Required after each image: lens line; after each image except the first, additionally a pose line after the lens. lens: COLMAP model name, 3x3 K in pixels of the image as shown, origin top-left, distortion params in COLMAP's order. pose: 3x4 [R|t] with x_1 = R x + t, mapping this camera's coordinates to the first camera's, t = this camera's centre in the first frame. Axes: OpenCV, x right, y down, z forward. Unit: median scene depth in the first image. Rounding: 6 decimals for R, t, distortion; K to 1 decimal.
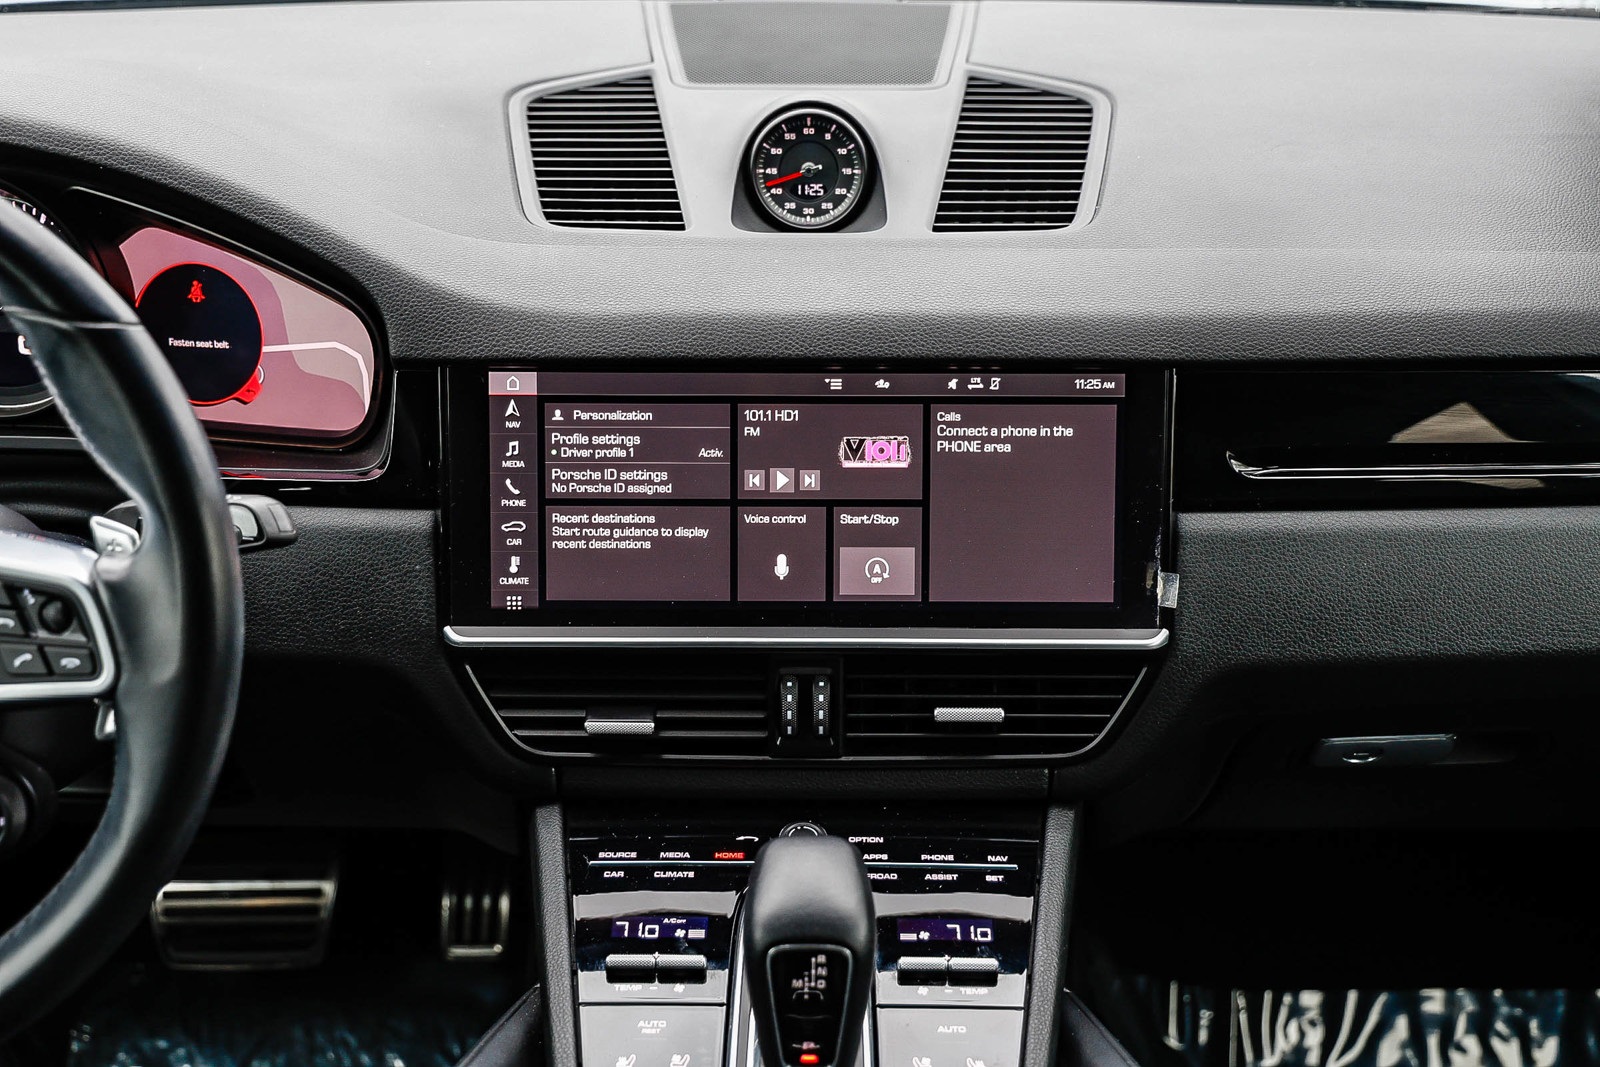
lens RADIAL K [[2213.9, 0, 802.5], [0, 2213.9, 523.2], [0, 0, 1]] dist [0.094868, 0.119291]
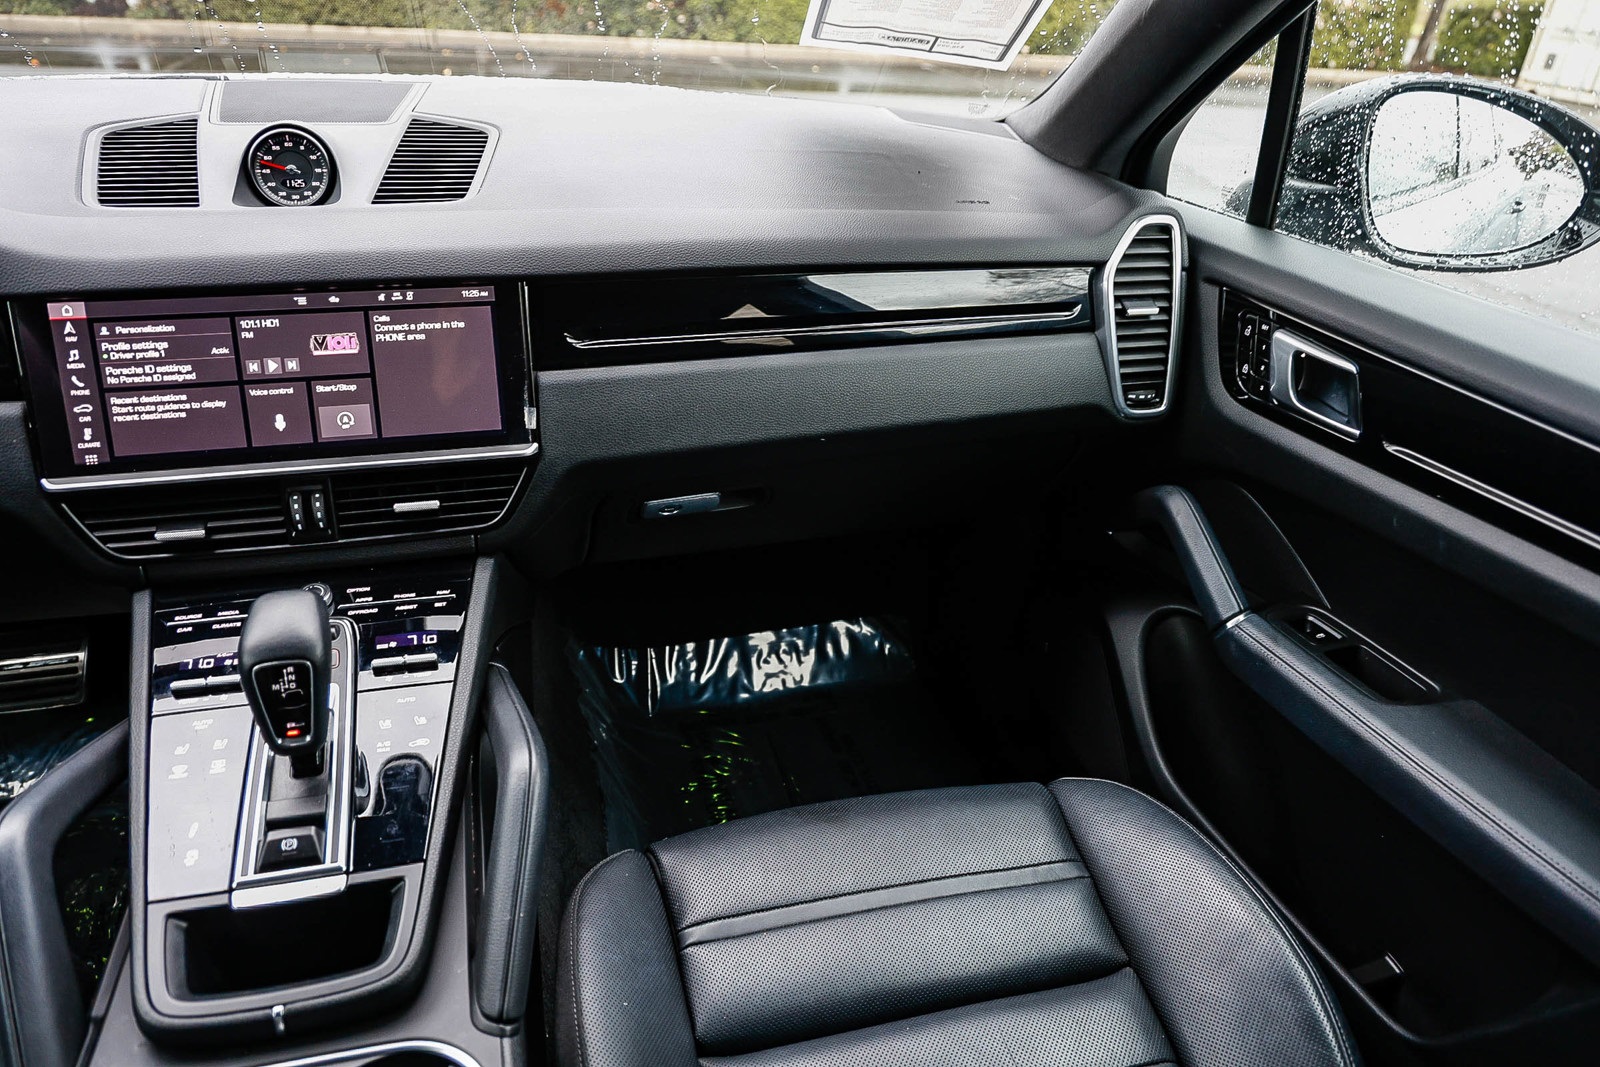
lens RADIAL K [[1085.8, 0, 810.7], [0, 1085.8, 528.4], [0, 0, 1]] dist [-0.041356, 0.031644]
pose [[0.959739, -0.096415, 0.263827, 0.141176], [0.070693, 0.991921, 0.105331, 0.040155], [-0.271851, -0.082440, 0.958802, 0.171581]]
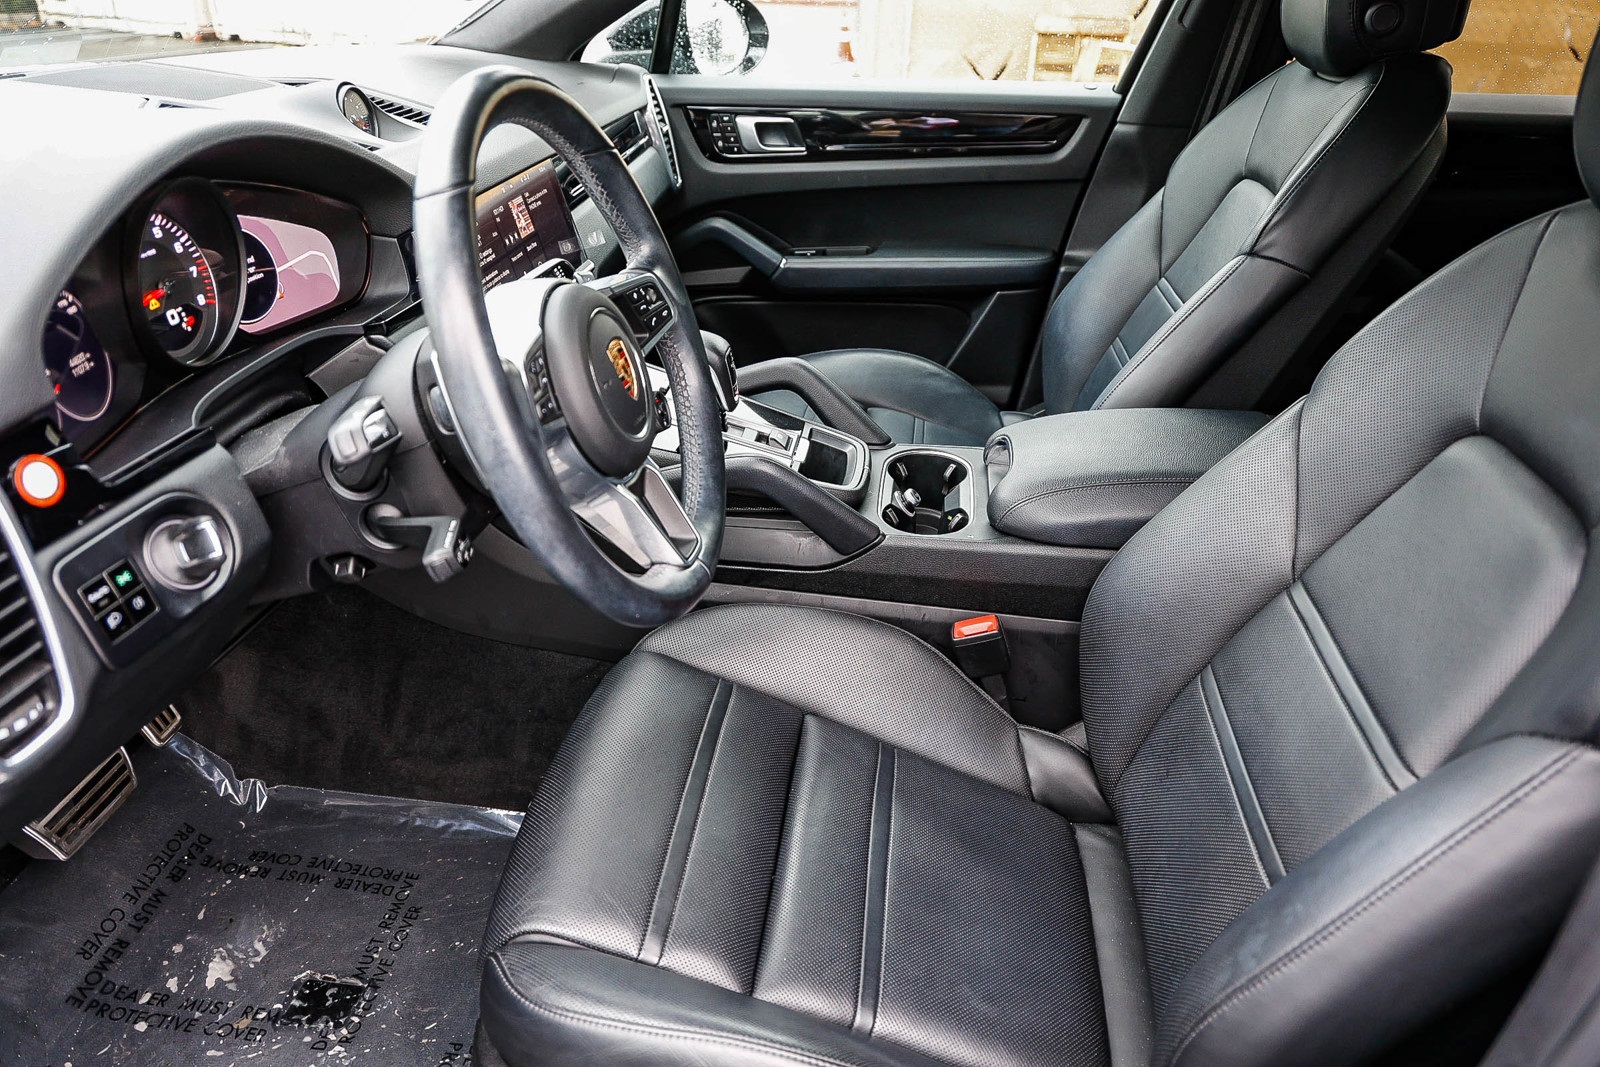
lens RADIAL K [[1085.8, 0, 810.7], [0, 1085.8, 528.4], [0, 0, 1]] dist [-0.041356, 0.031644]
pose [[0.105453, -0.469777, 0.876464, -1.043336], [0.358926, 0.839945, 0.407018, -0.107672], [-0.927390, 0.271664, 0.257190, 0.535439]]
